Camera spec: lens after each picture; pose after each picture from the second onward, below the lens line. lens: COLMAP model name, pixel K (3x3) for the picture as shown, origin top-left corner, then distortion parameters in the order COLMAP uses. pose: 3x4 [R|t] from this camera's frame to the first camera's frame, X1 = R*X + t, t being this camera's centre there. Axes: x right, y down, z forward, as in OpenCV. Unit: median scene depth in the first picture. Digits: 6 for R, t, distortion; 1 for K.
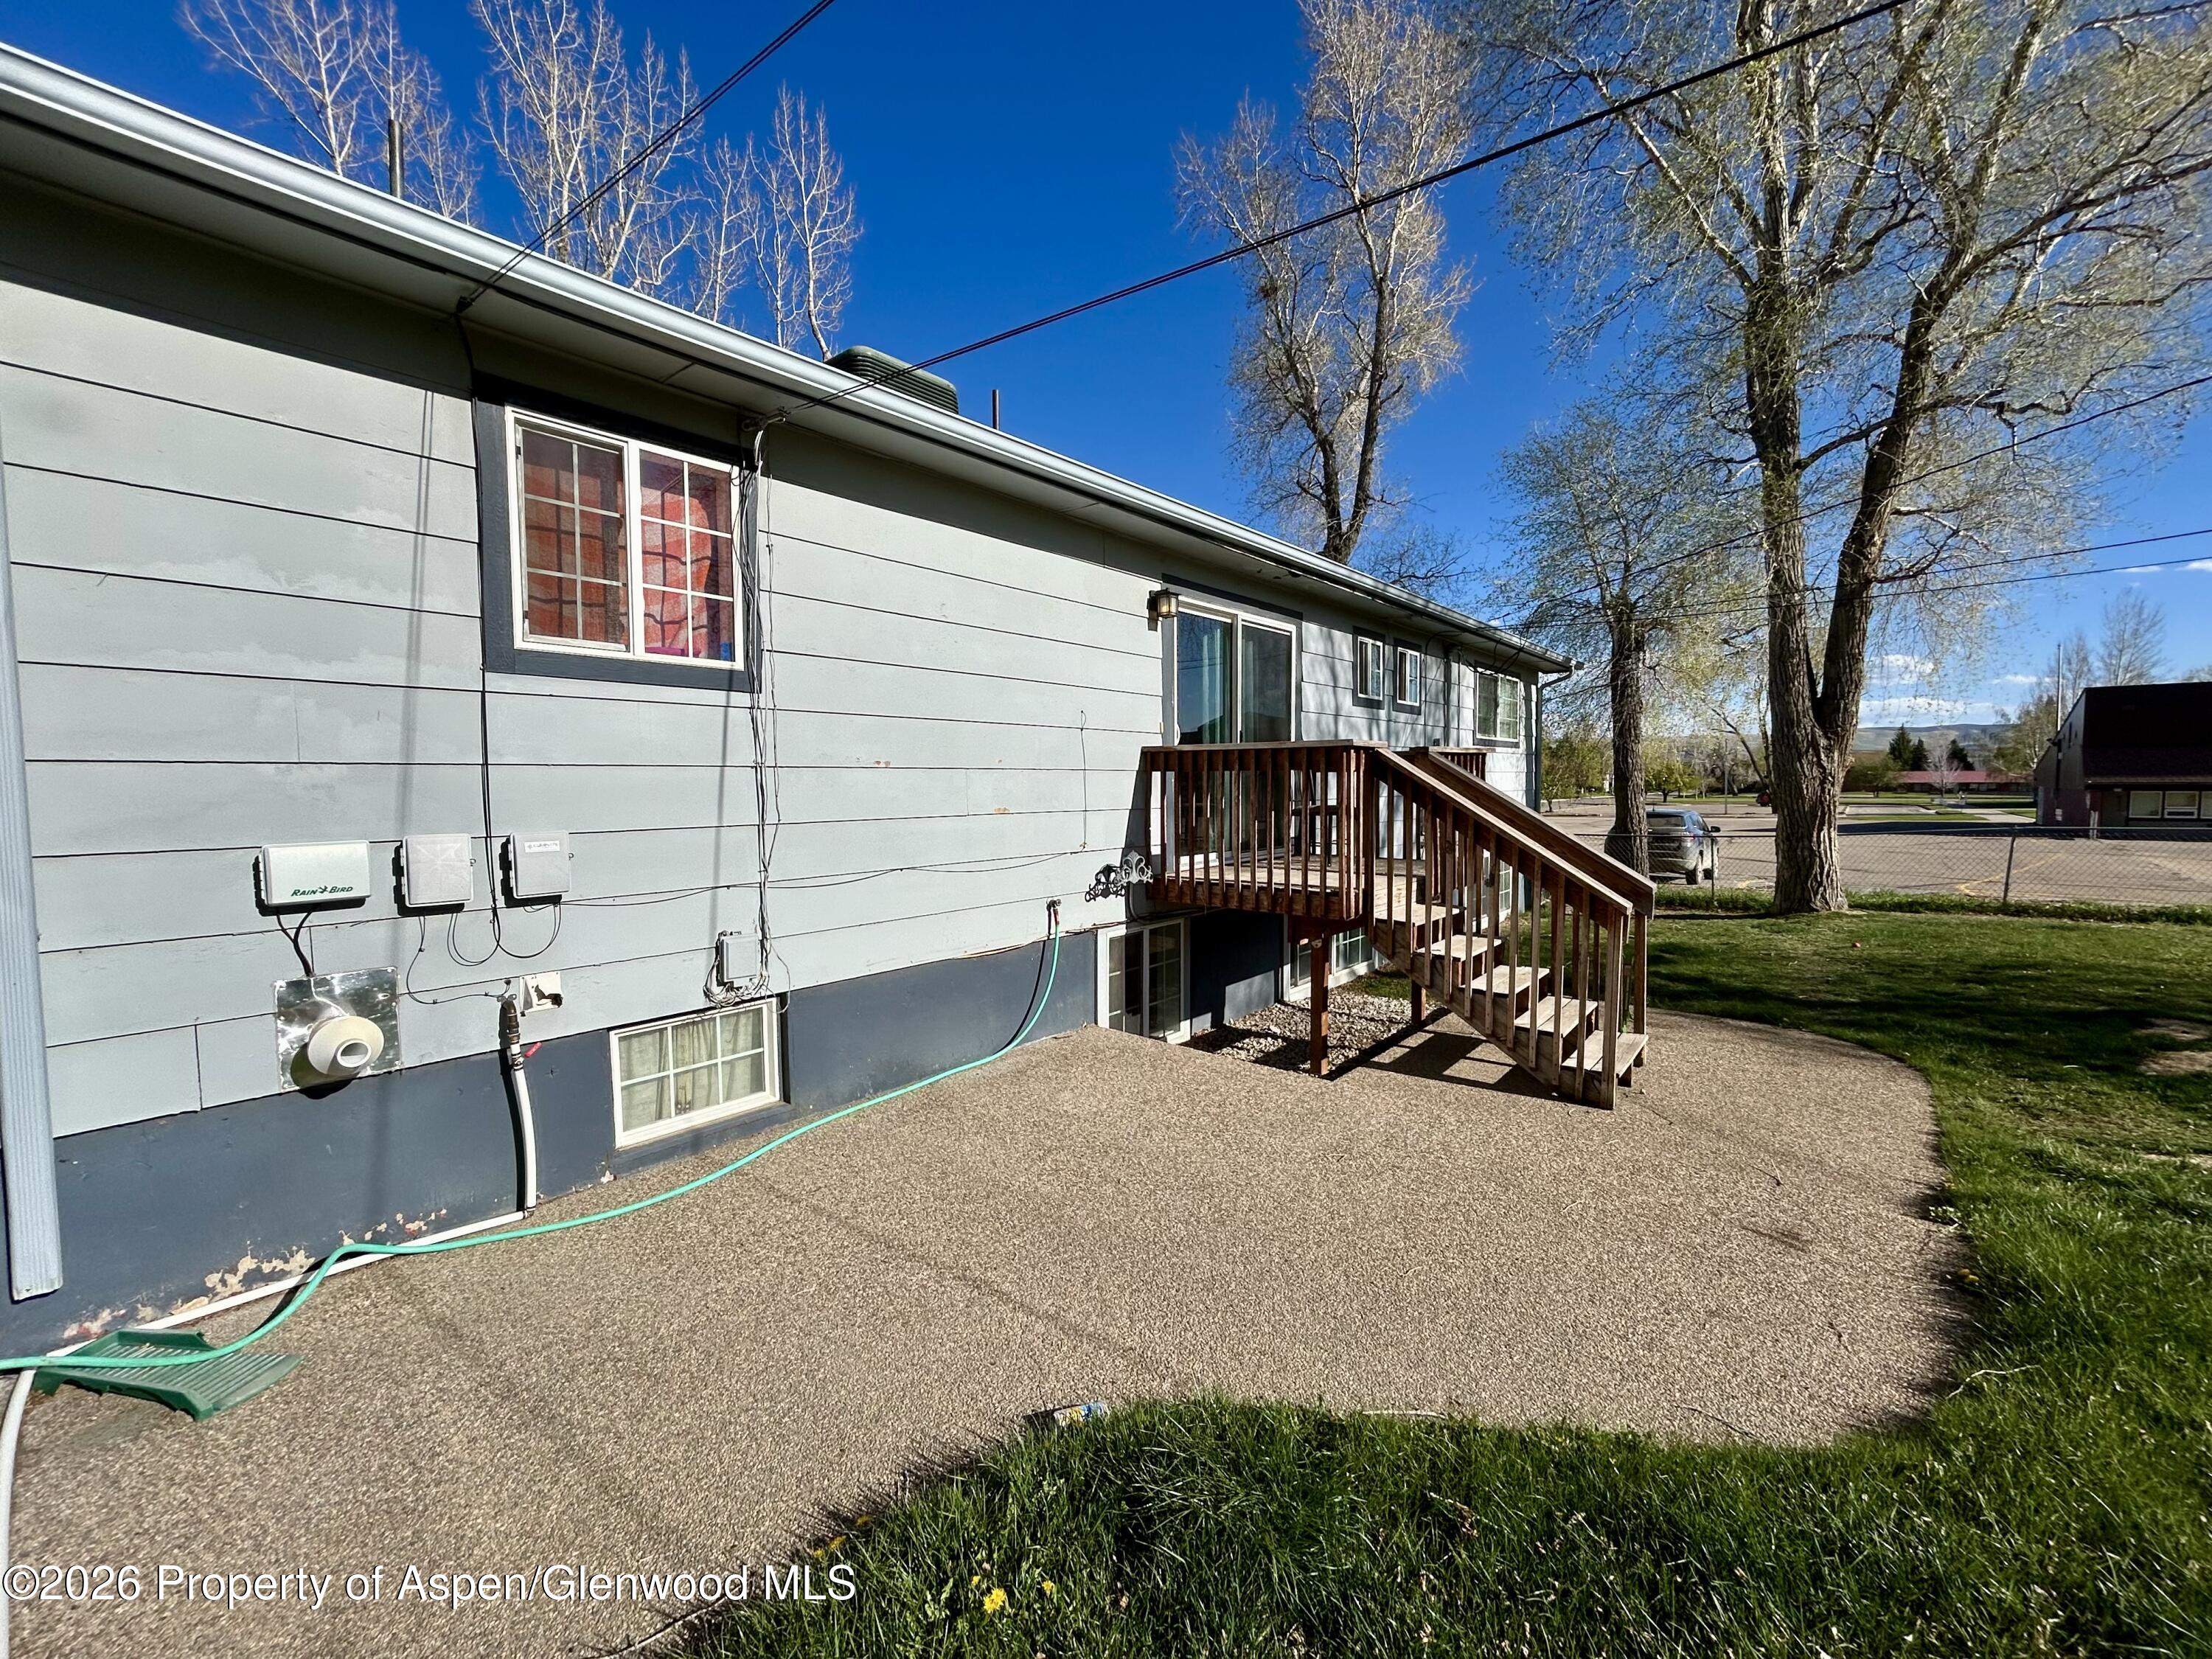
lens RADIAL K [[885.1, 0, 1106.0], [0, 885.1, 829.5], [0, 0, 1]] dist [-0.000930, -0.000839]
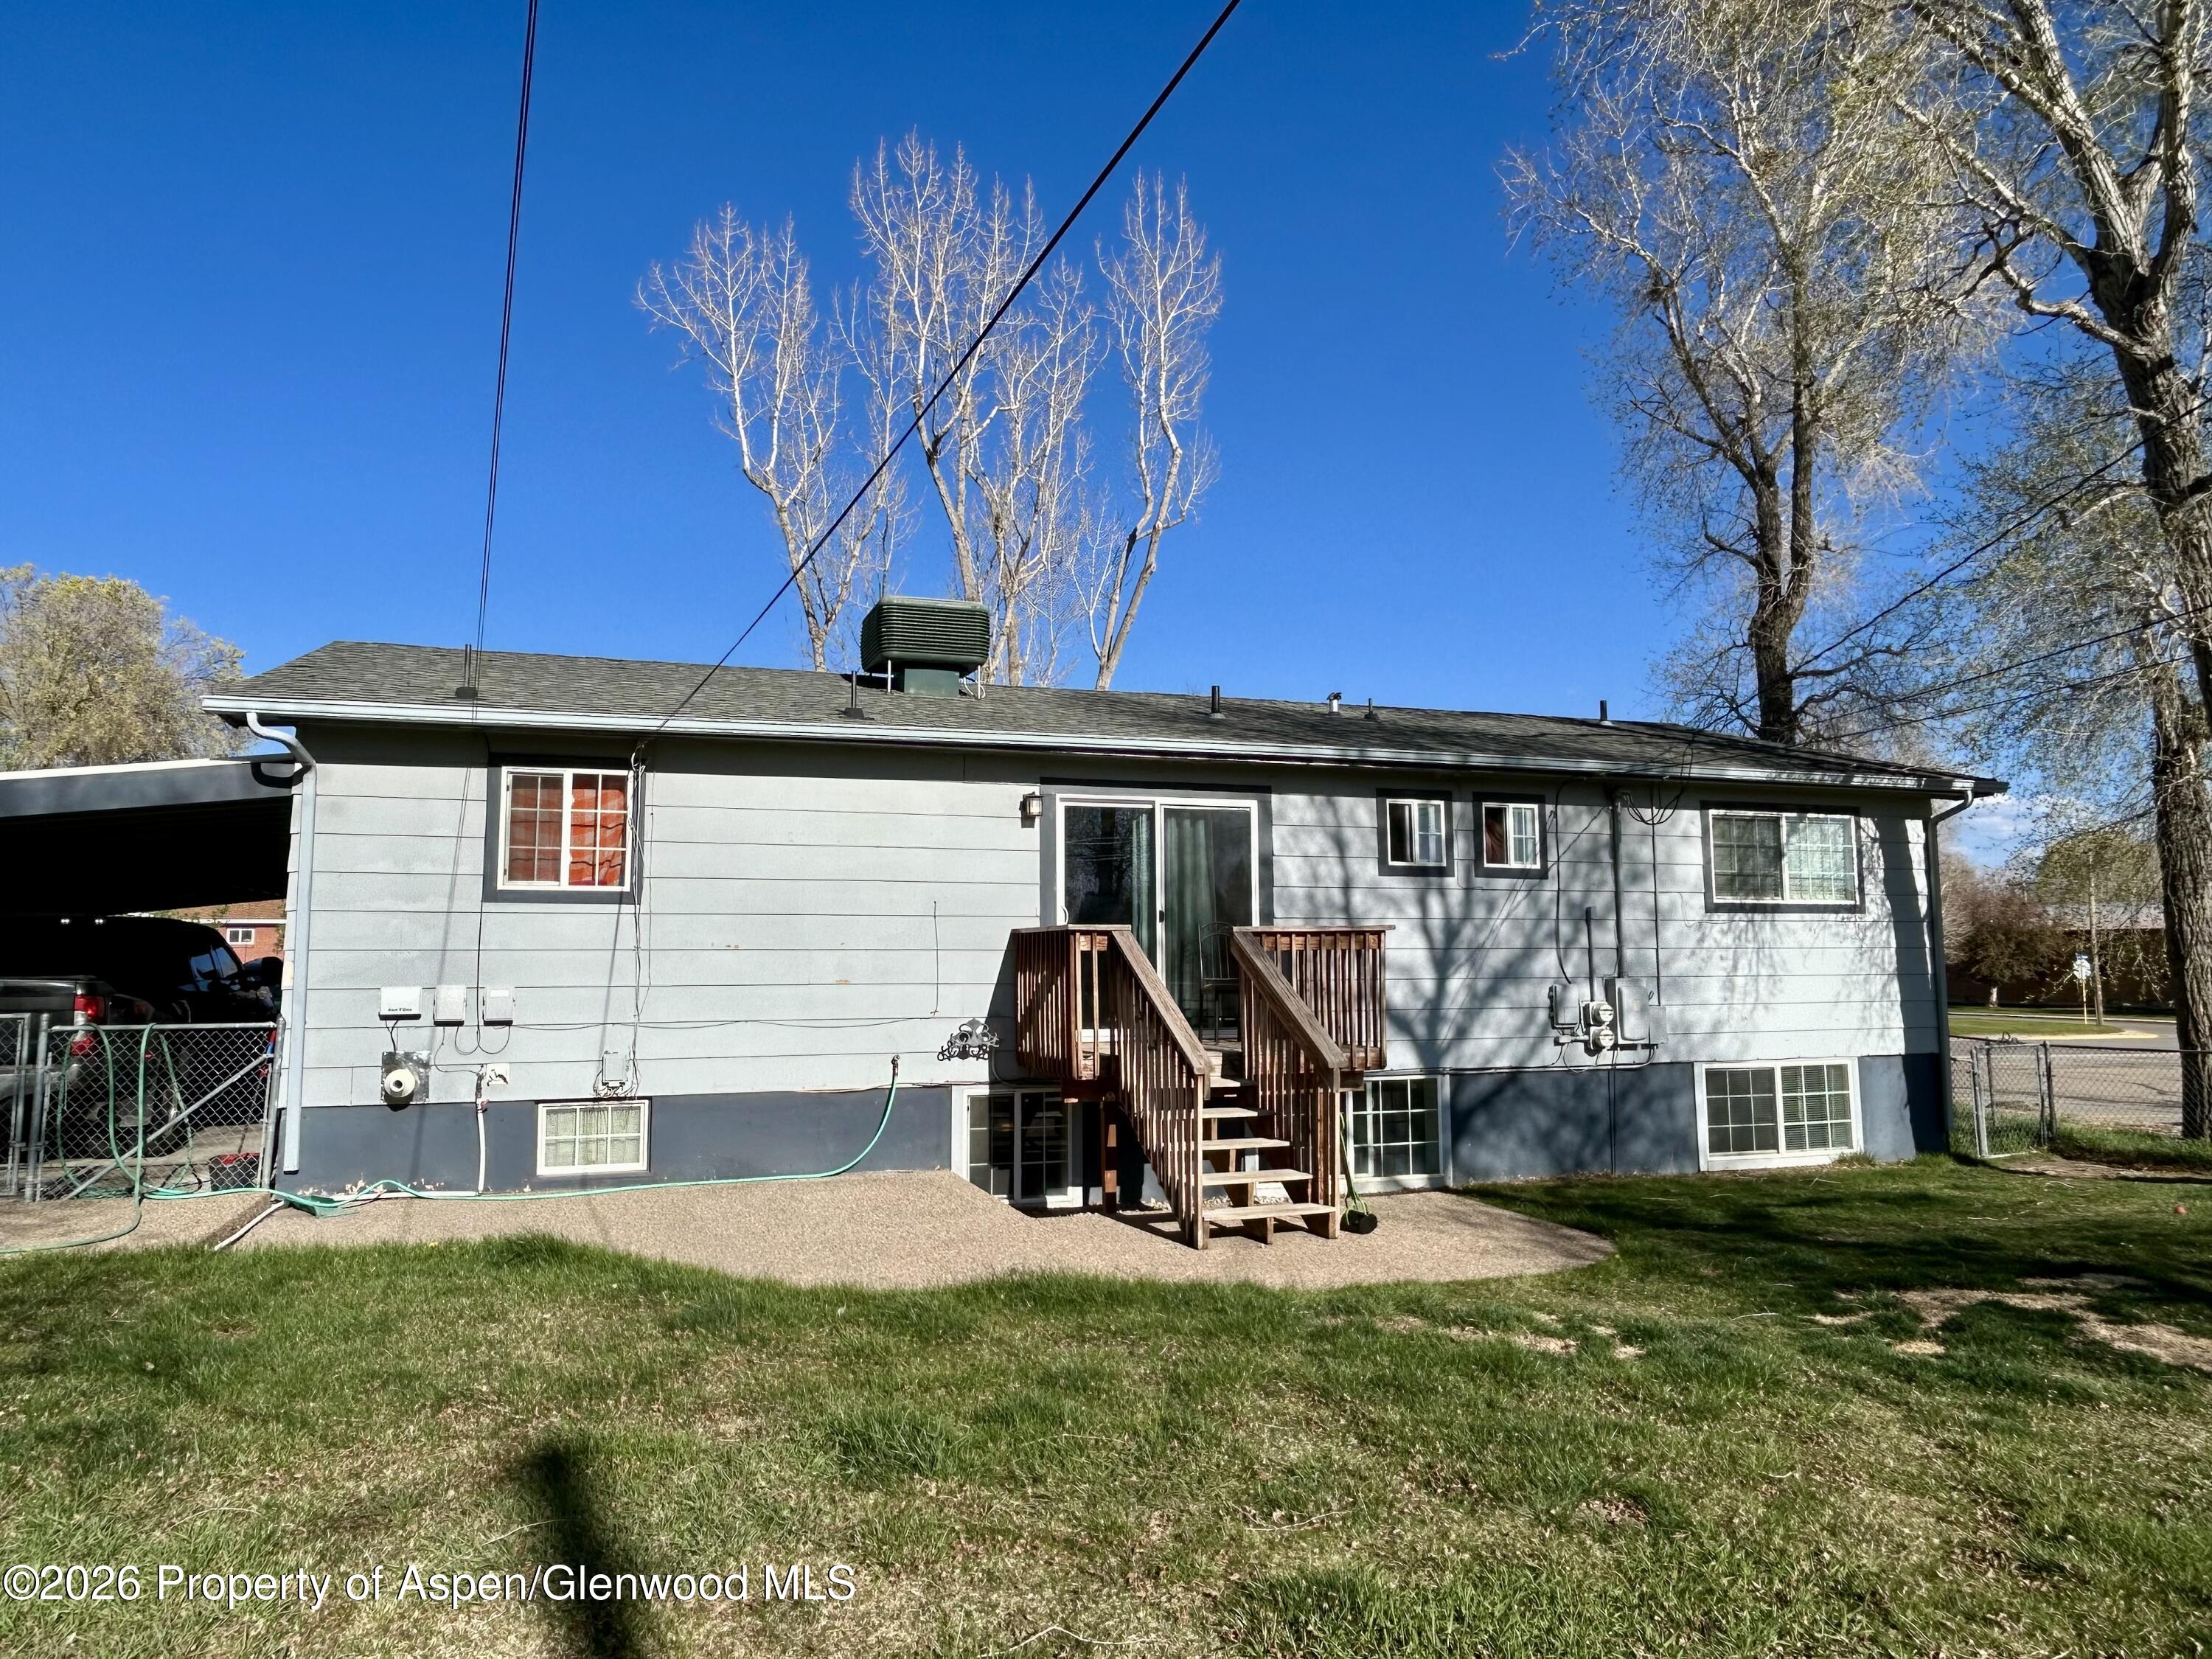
lens RADIAL K [[1393.9, 0, 1106.0], [0, 1393.9, 829.5], [0, 0, 1]] dist [-0.000687, 0.000100]
pose [[0.868559, -0.041818, -0.493819, 1.415383], [-0.029767, 0.990233, -0.136211, 0.028333], [0.494692, 0.133007, 0.858830, -0.688200]]
